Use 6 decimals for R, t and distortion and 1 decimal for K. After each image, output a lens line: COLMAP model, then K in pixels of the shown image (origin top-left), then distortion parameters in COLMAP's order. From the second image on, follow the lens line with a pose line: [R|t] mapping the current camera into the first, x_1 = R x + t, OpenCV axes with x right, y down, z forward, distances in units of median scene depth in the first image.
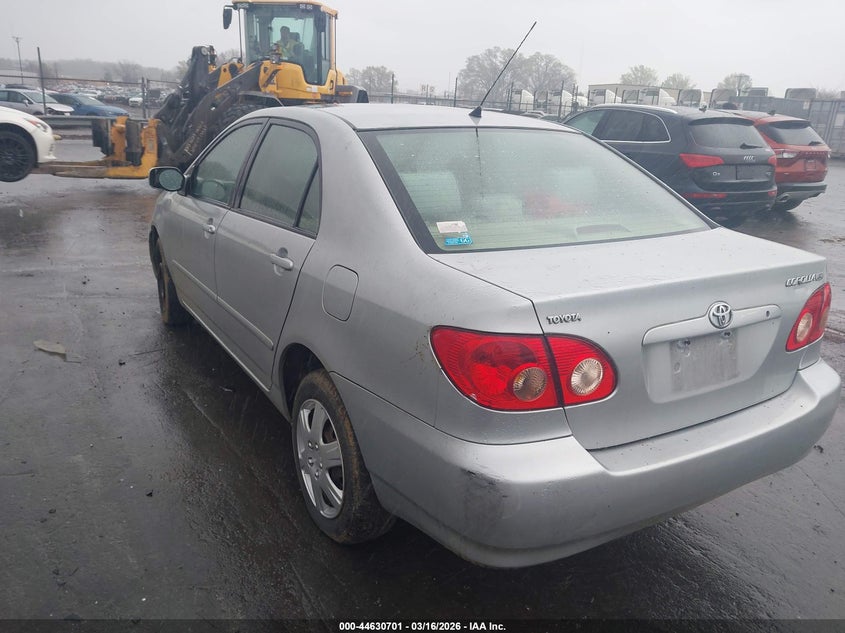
lens RADIAL K [[651.4, 0, 422.5], [0, 651.4, 316.5], [0, 0, 1]] dist [-0.003230, -0.004082]
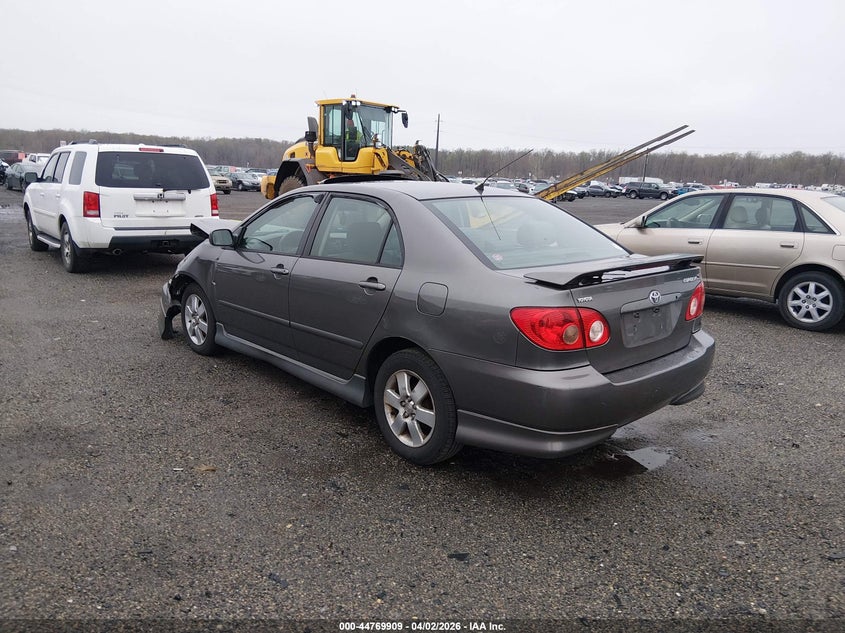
lens RADIAL K [[651.4, 0, 422.5], [0, 651.4, 316.5], [0, 0, 1]] dist [-0.003230, -0.004082]
pose [[0.977061, -0.048513, 0.207362, -0.480568], [0.068463, 0.993573, -0.090141, 0.146924], [-0.201656, 0.102270, 0.974103, -0.545571]]
